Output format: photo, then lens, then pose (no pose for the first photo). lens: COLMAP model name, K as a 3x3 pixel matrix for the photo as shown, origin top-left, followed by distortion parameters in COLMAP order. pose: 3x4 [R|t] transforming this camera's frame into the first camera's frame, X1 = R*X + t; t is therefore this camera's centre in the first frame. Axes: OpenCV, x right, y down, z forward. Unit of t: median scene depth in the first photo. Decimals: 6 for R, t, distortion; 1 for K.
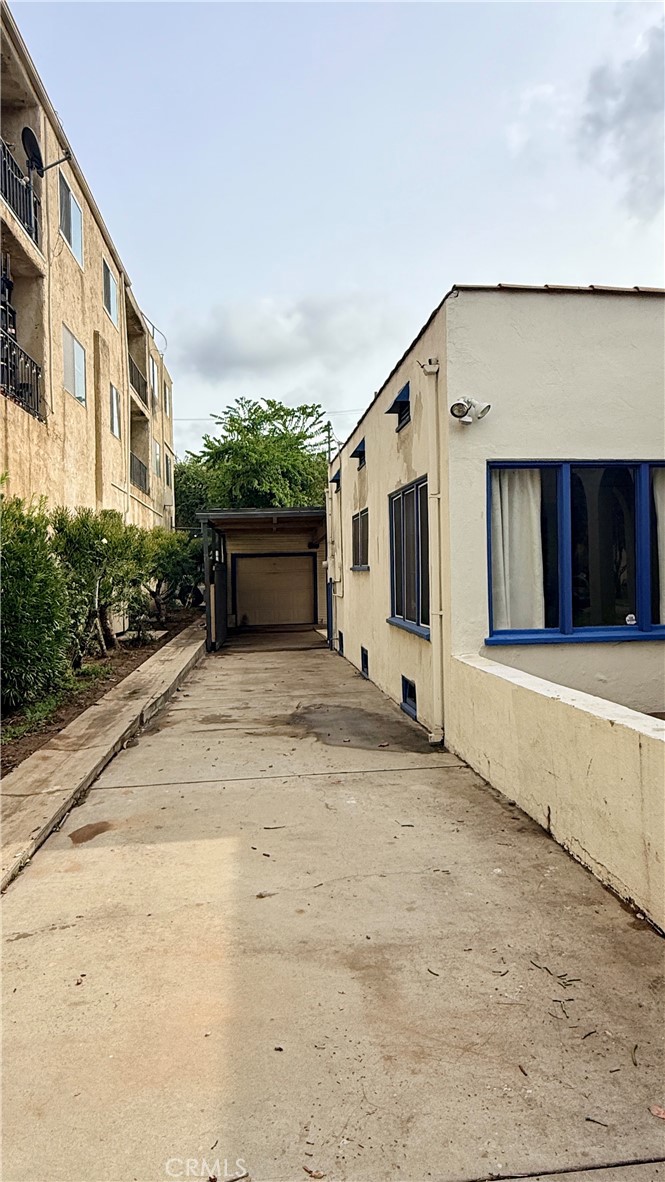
lens RADIAL K [[754.1, 0, 332.8], [0, 754.1, 587.7], [0, 0, 1]] dist [-0.002244, -0.001746]
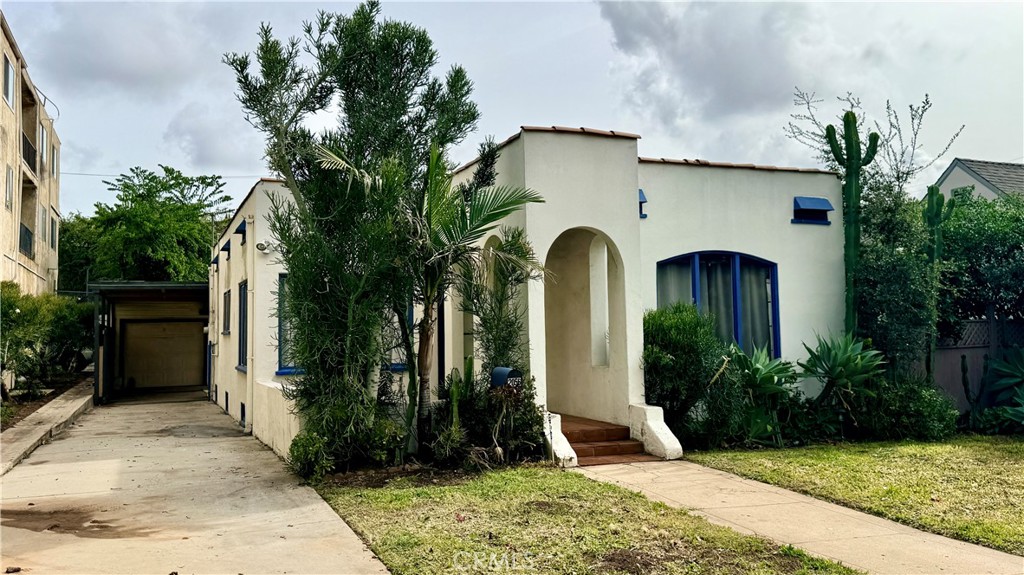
lens RADIAL K [[854.8, 0, 513.0], [0, 854.8, 285.8], [0, 0, 1]] dist [0.049035, -0.049848]
pose [[0.956751, 0.024948, 0.289837, 0.043390], [-0.000487, 0.996452, -0.084161, 0.010716], [-0.290908, 0.080380, 0.953368, -0.338959]]
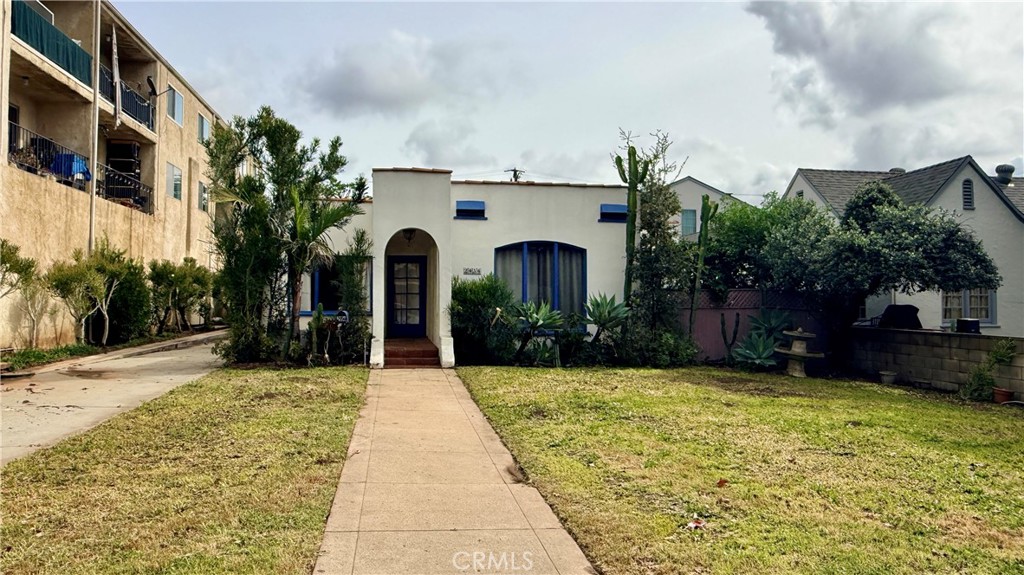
lens RADIAL K [[699.4, 0, 511.8], [0, 699.4, 286.1], [0, 0, 1]] dist [-0.009305, -0.000143]
pose [[0.997314, 0.027684, 0.067815, 0.269236], [-0.024773, 0.998750, -0.043408, 0.016932], [-0.068932, 0.041611, 0.996753, -0.545427]]
